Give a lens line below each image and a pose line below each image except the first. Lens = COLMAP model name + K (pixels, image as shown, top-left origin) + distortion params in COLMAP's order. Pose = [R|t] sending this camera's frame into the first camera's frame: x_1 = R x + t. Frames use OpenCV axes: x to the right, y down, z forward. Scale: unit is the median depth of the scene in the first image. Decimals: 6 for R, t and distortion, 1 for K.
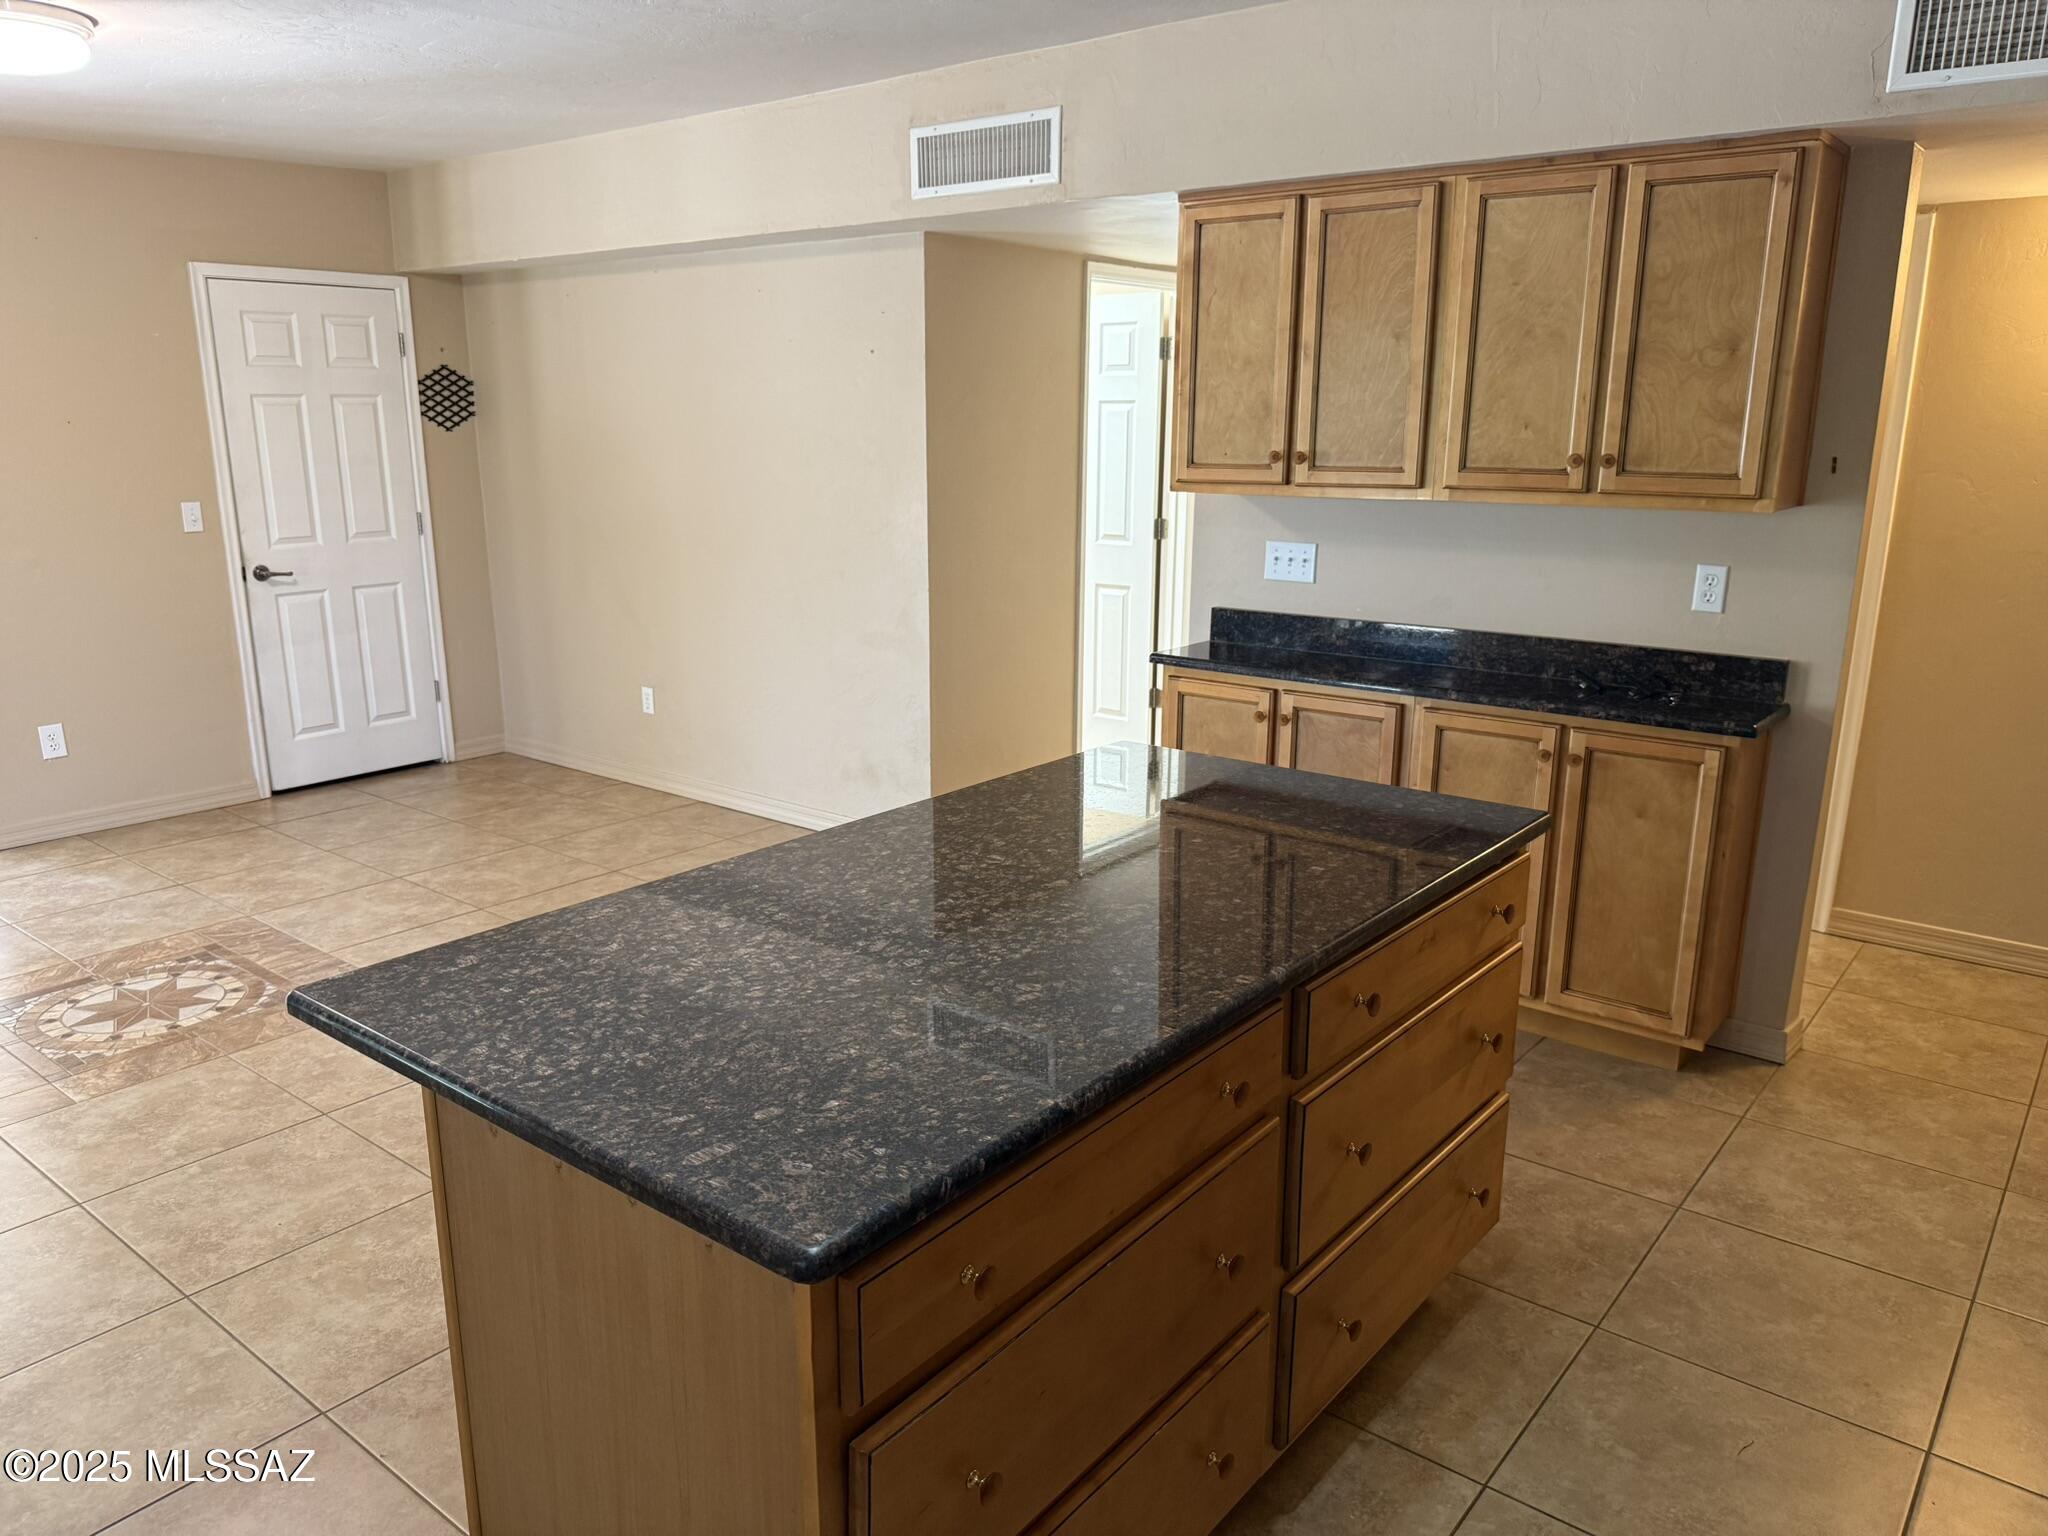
lens RADIAL K [[1437.6, 0, 1043.4], [0, 1437.6, 763.9], [0, 0, 1]] dist [0.047229, -0.067052]
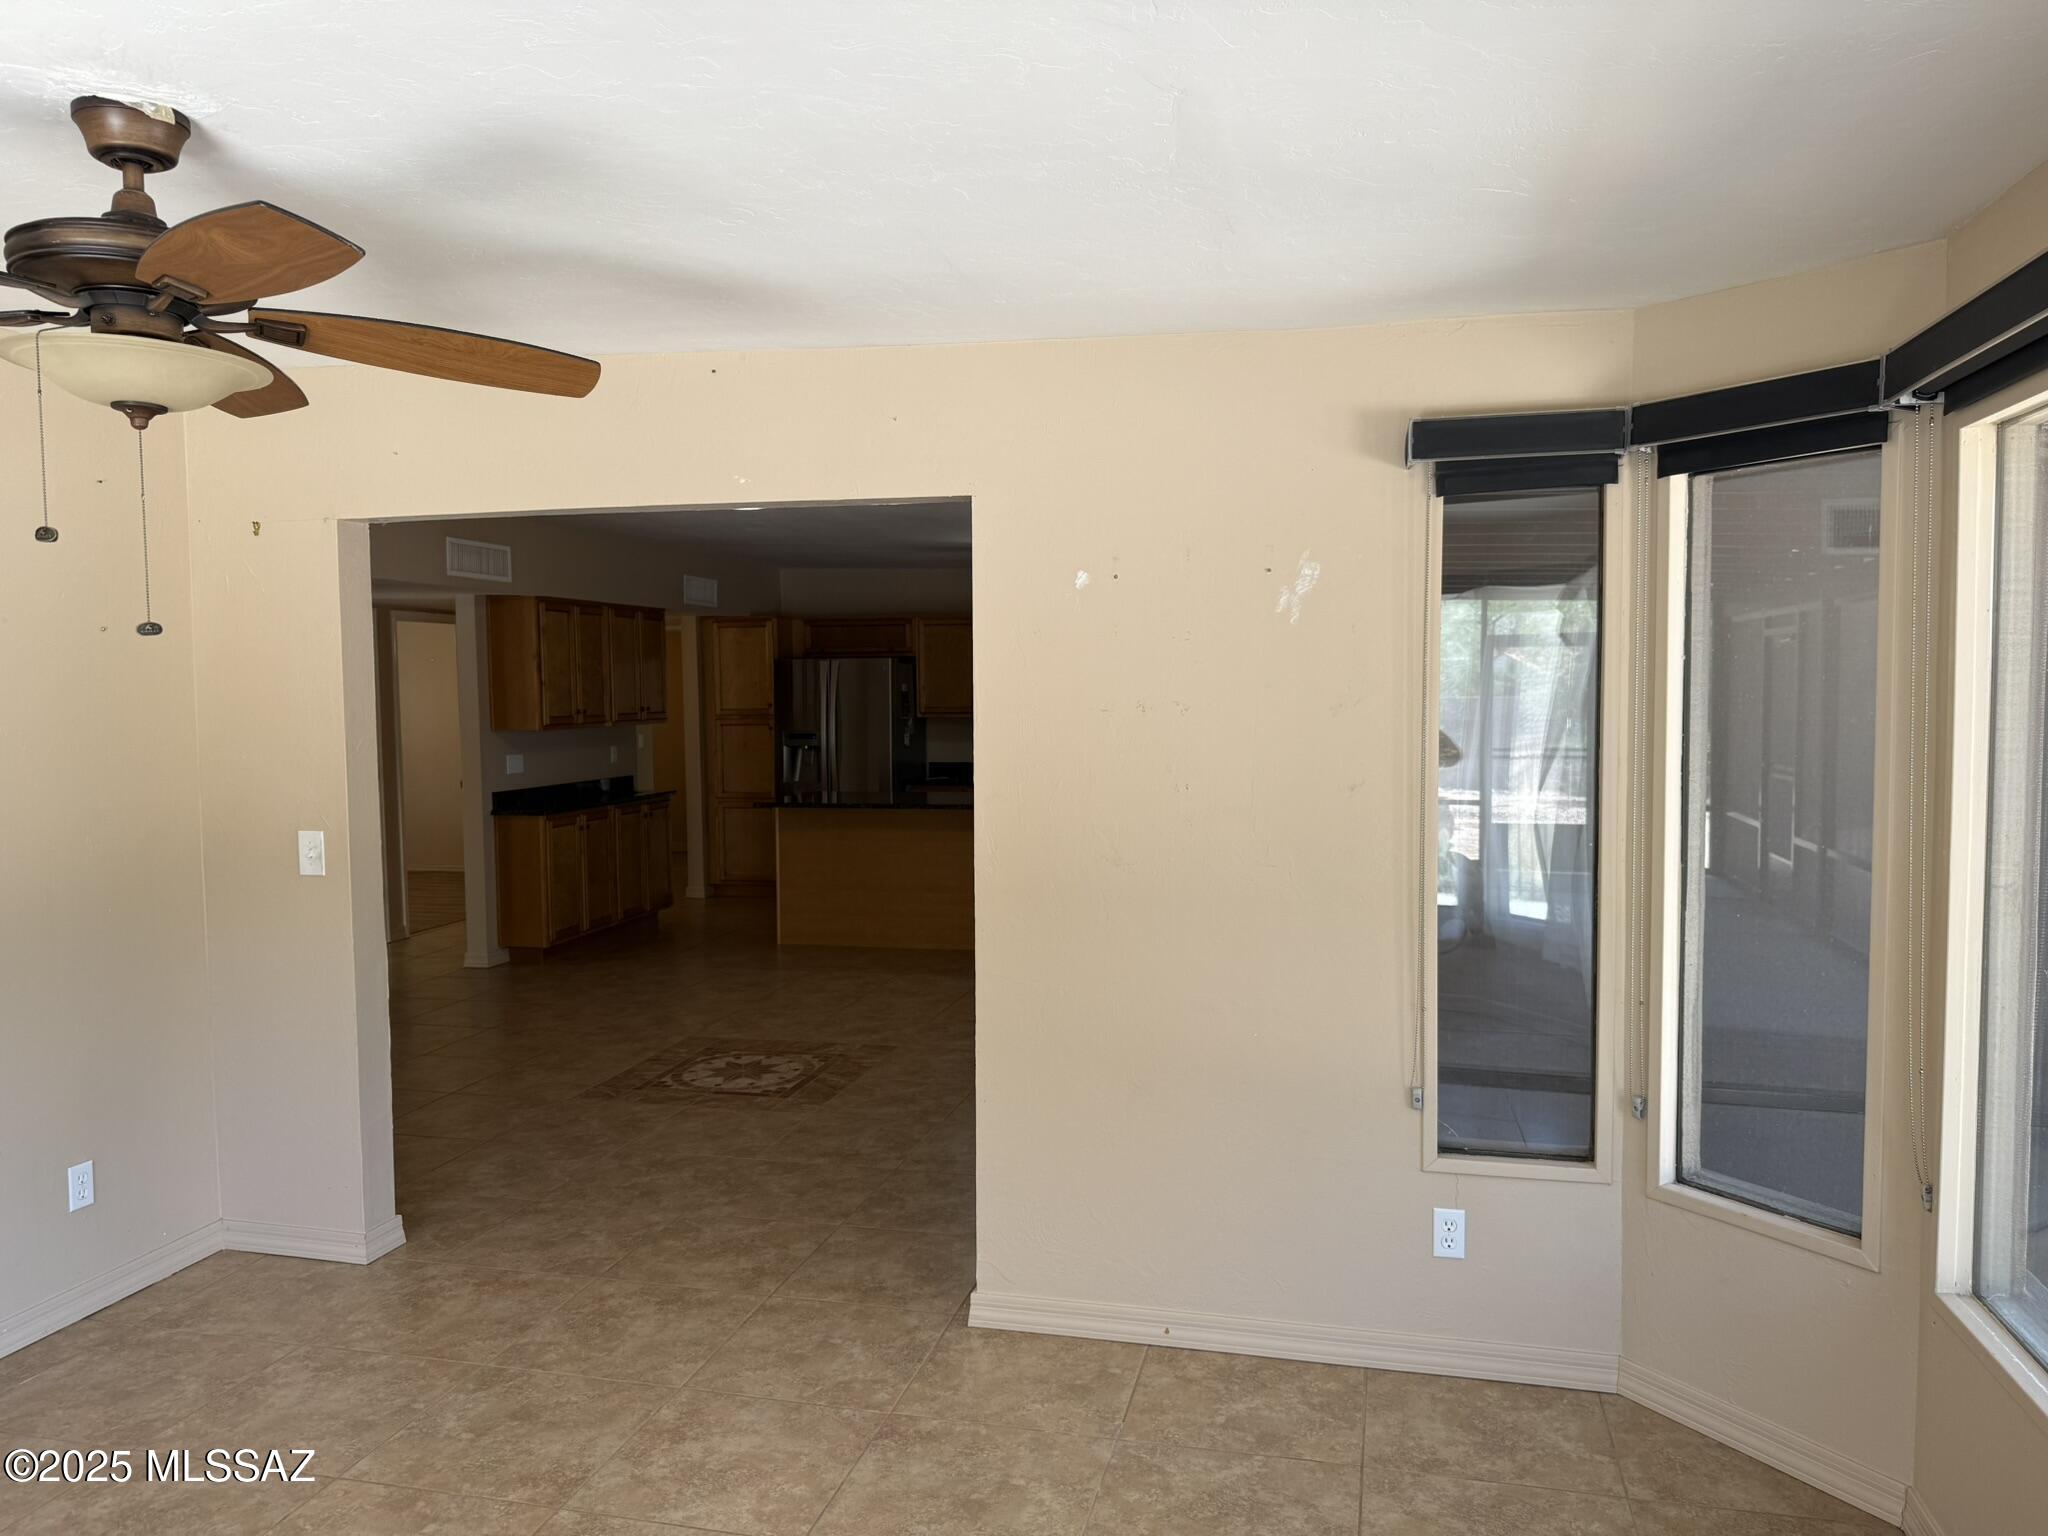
lens RADIAL K [[1437.6, 0, 1019.0], [0, 1437.6, 757.1], [0, 0, 1]] dist [0.047229, -0.067052]
pose [[-0.410561, -0.049898, 0.910467, -2.423002], [0.217188, 0.964412, 0.150792, -0.372882], [-0.885590, 0.259652, -0.385113, 1.416257]]
